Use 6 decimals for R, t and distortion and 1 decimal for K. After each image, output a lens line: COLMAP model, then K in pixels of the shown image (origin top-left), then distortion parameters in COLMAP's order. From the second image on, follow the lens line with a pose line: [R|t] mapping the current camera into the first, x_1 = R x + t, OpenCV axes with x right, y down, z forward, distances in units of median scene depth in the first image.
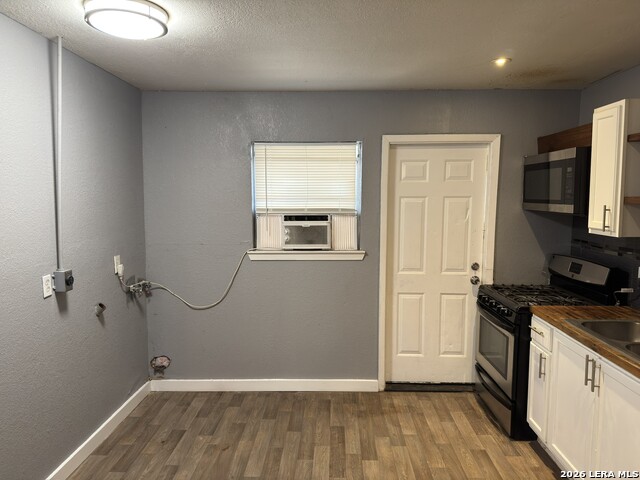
lens RADIAL K [[448.5, 0, 324.2], [0, 448.5, 240.4], [0, 0, 1]] dist [0.042736, -0.056477]
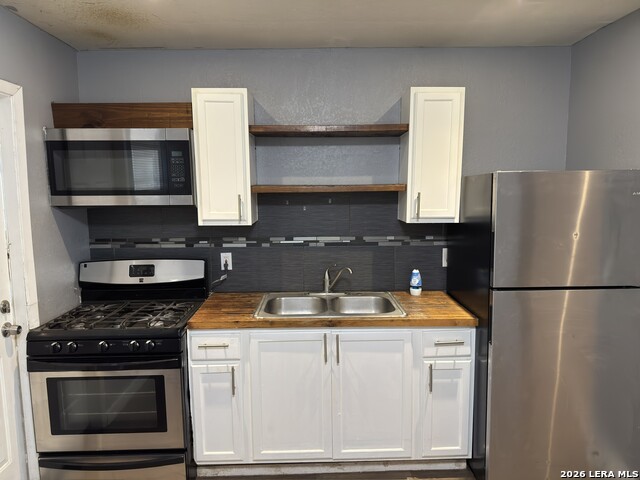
lens RADIAL K [[448.5, 0, 320.2], [0, 448.5, 242.7], [0, 0, 1]] dist [0.042736, -0.056477]
pose [[-0.023605, -0.124207, 0.991976, -0.321886], [0.105591, 0.986392, 0.126020, -0.069793], [-0.994129, 0.107719, -0.010169, 0.748986]]
